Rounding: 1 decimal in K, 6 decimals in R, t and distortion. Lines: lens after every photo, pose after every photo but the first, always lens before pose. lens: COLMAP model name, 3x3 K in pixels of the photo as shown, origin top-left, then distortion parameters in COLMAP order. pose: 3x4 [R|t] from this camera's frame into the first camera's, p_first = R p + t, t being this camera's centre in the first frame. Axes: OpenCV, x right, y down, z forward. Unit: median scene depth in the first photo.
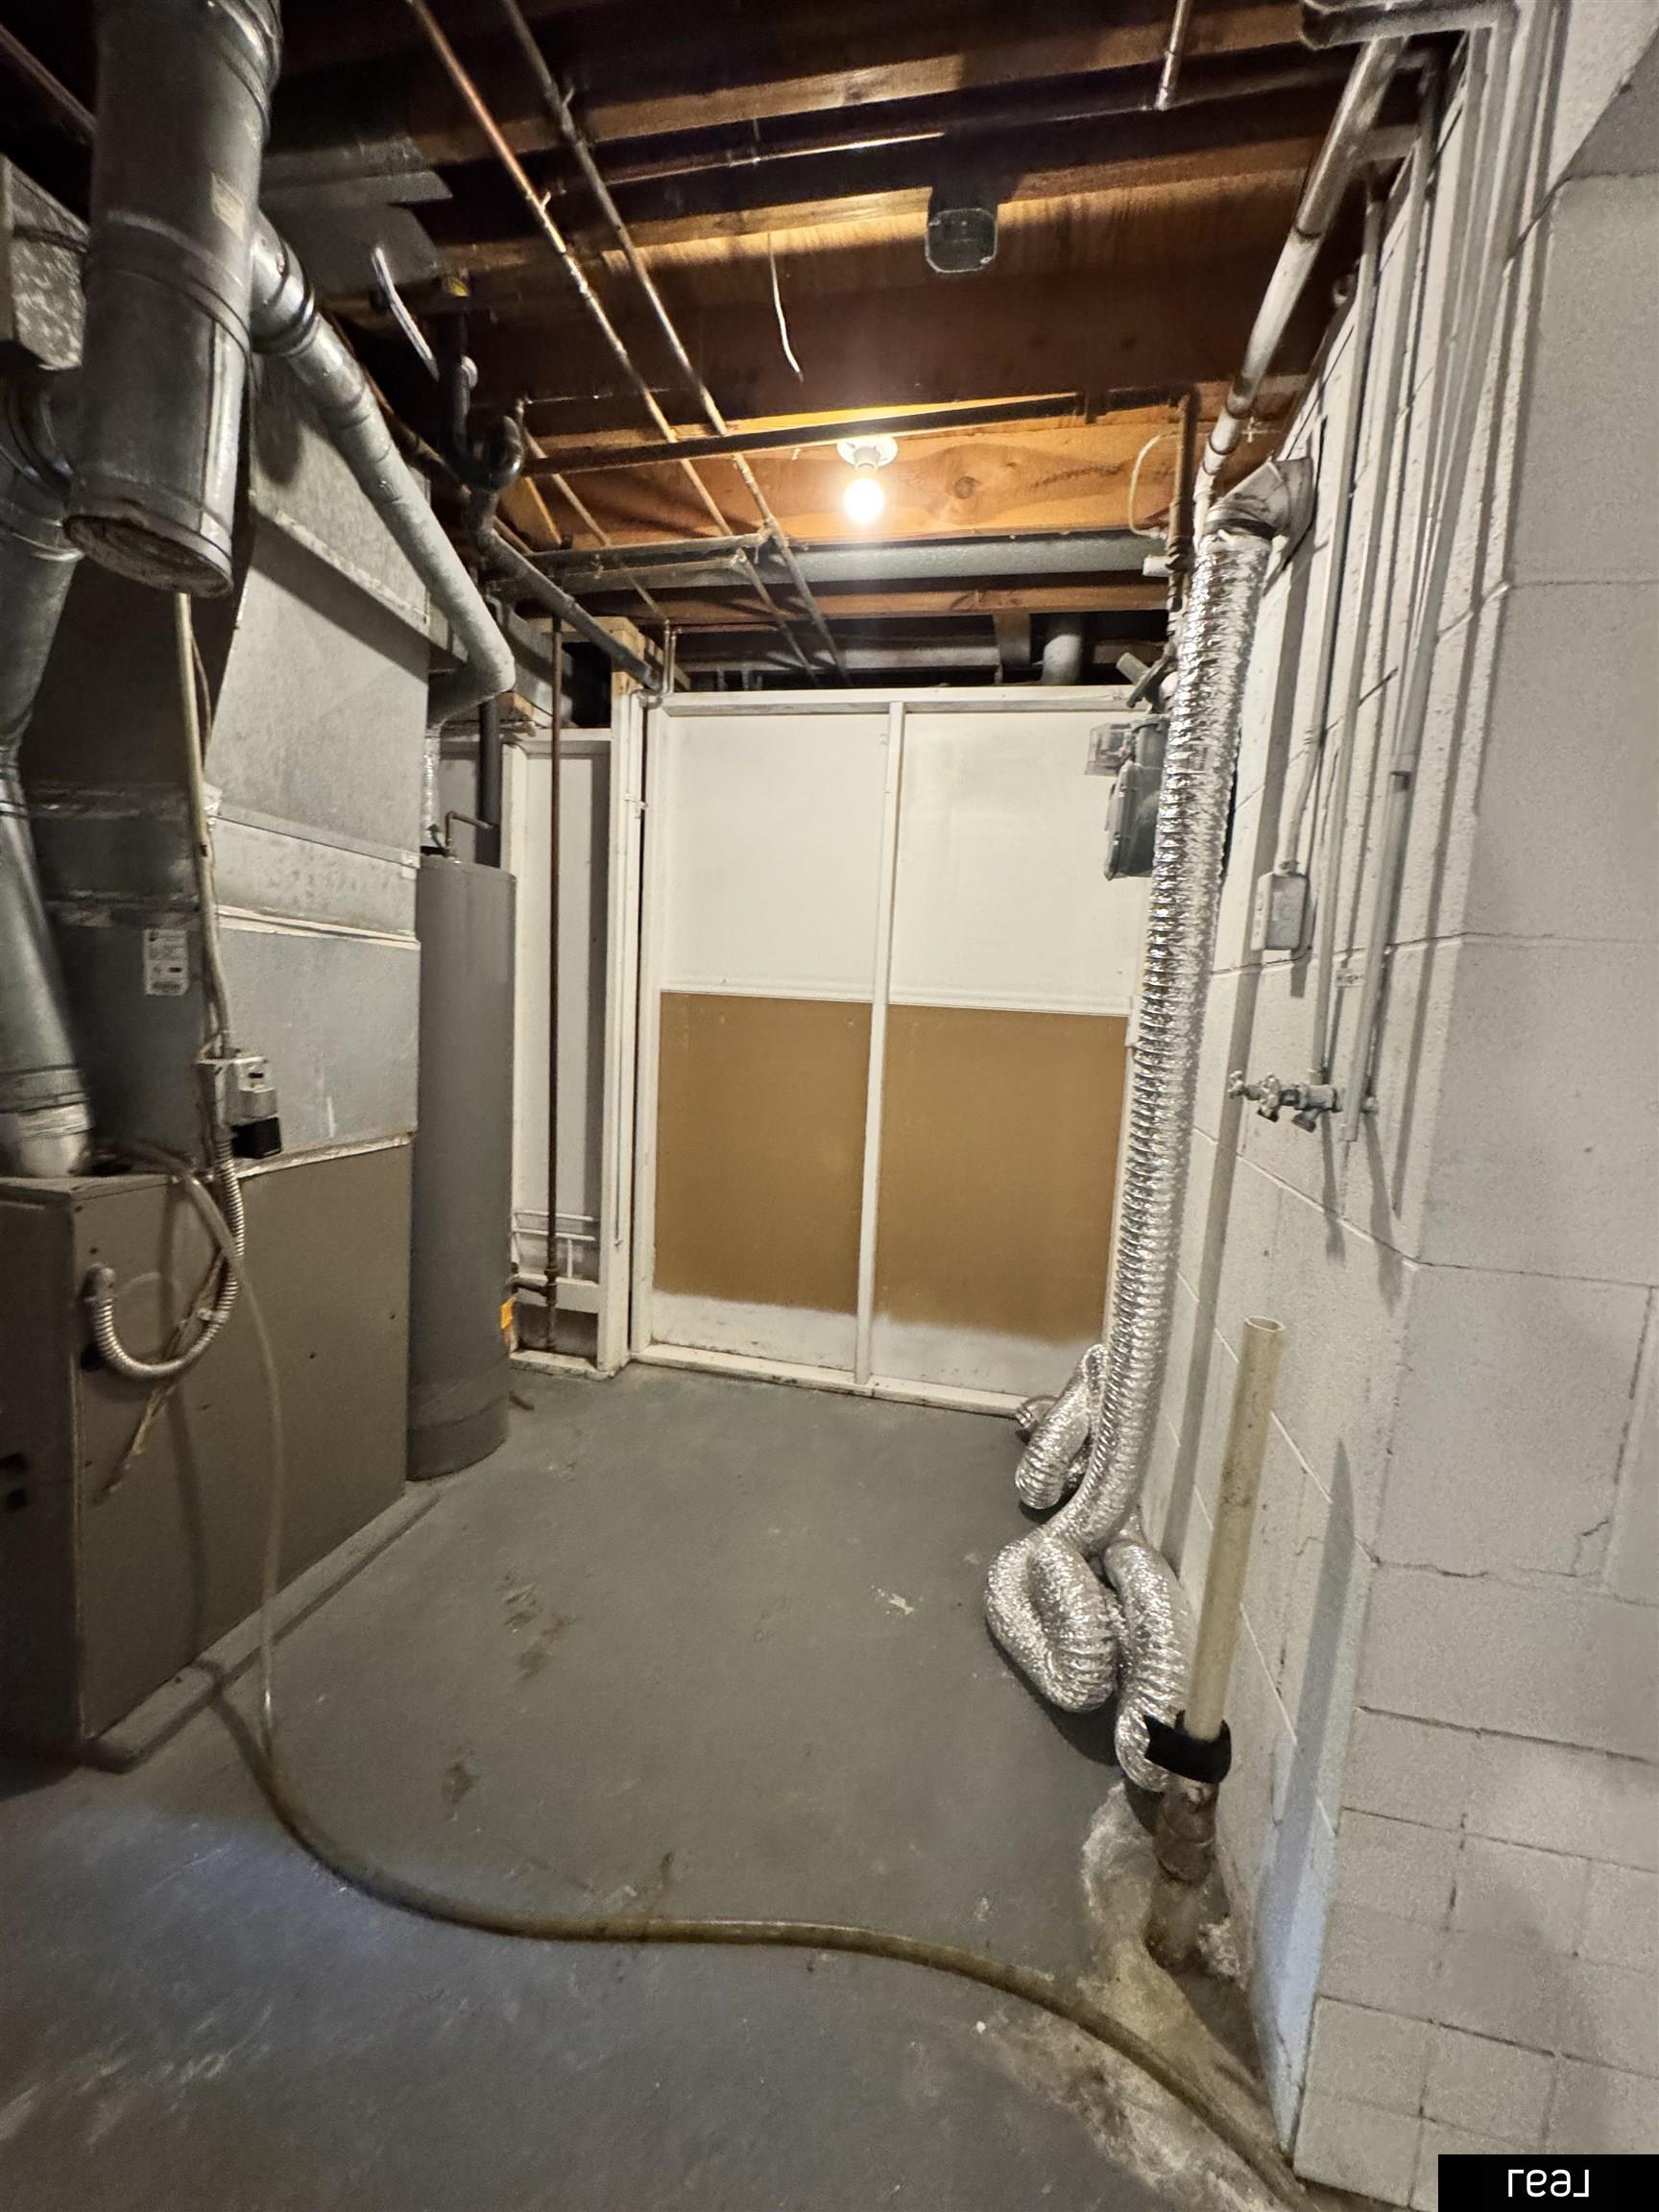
lens RADIAL K [[881.1, 0, 823.0], [0, 881.1, 1107.6], [0, 0, 1]] dist [-0.004343, 0.000857]
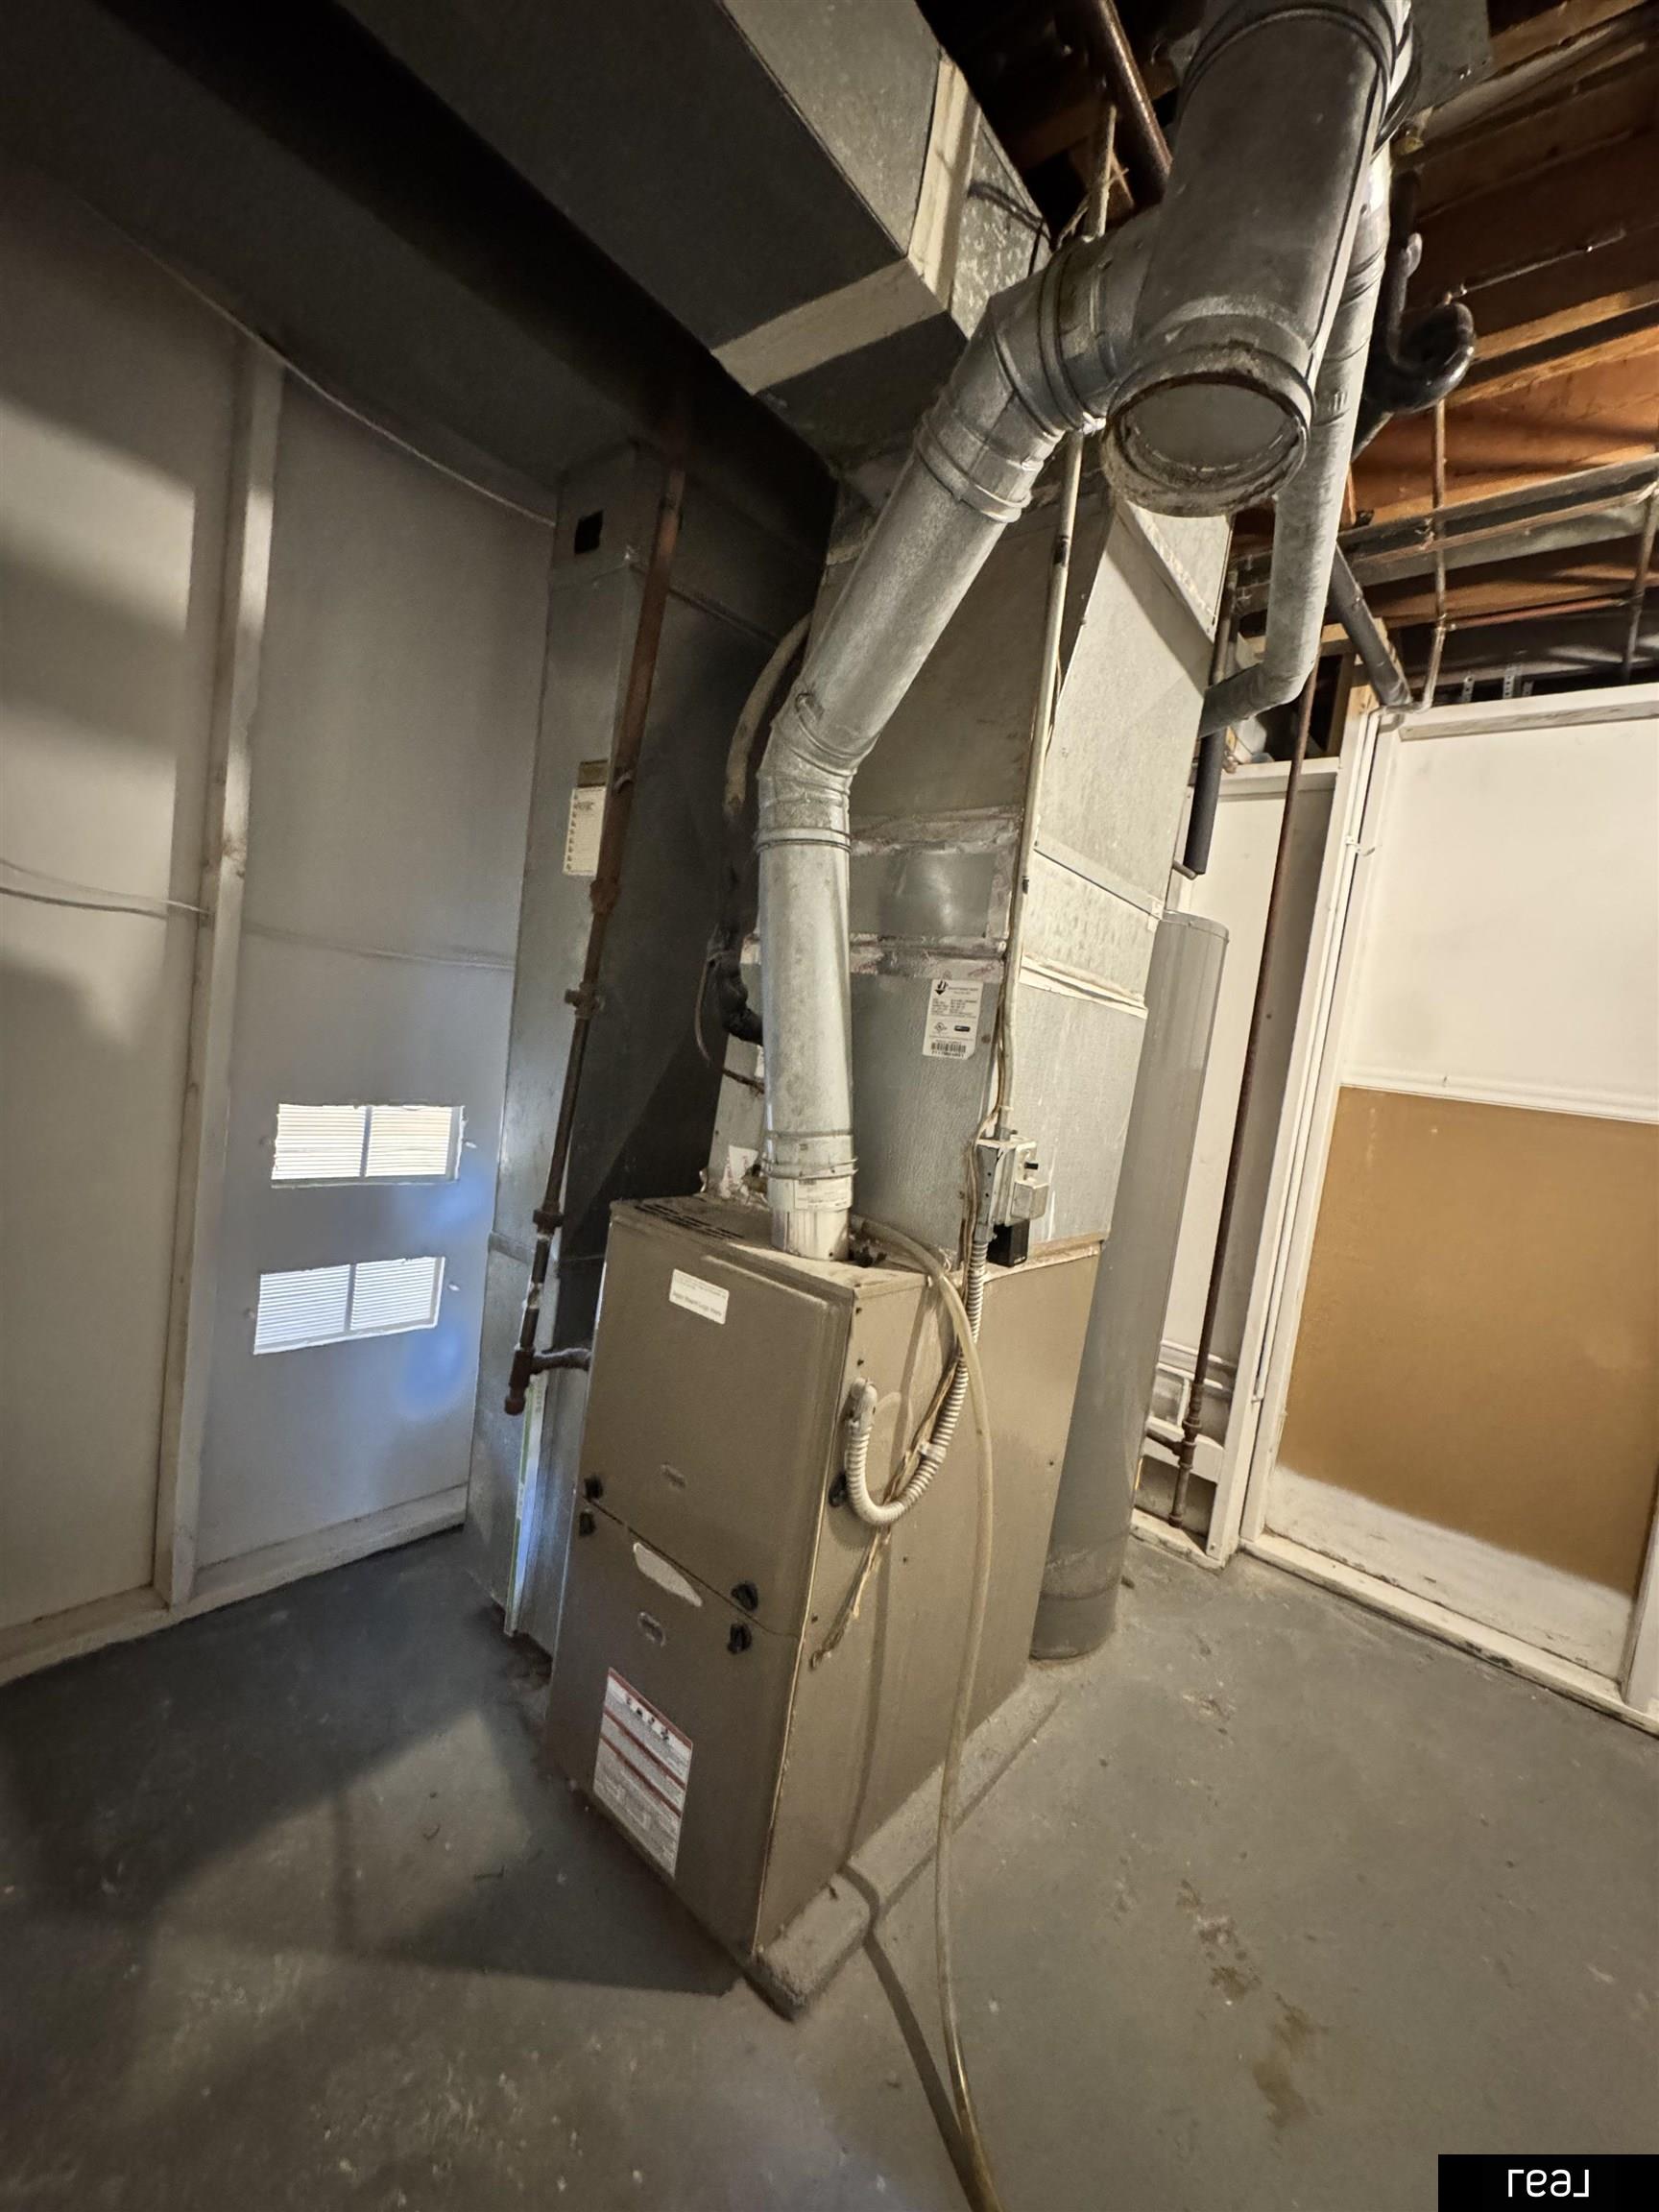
lens RADIAL K [[881.1, 0, 826.3], [0, 881.1, 1105.8], [0, 0, 1]] dist [-0.004343, 0.000857]
pose [[0.880571, 0.097050, -0.463871, -0.349825], [-0.135797, 0.989435, -0.050778, -0.019493], [0.454042, 0.107706, 0.884446, 0.163751]]
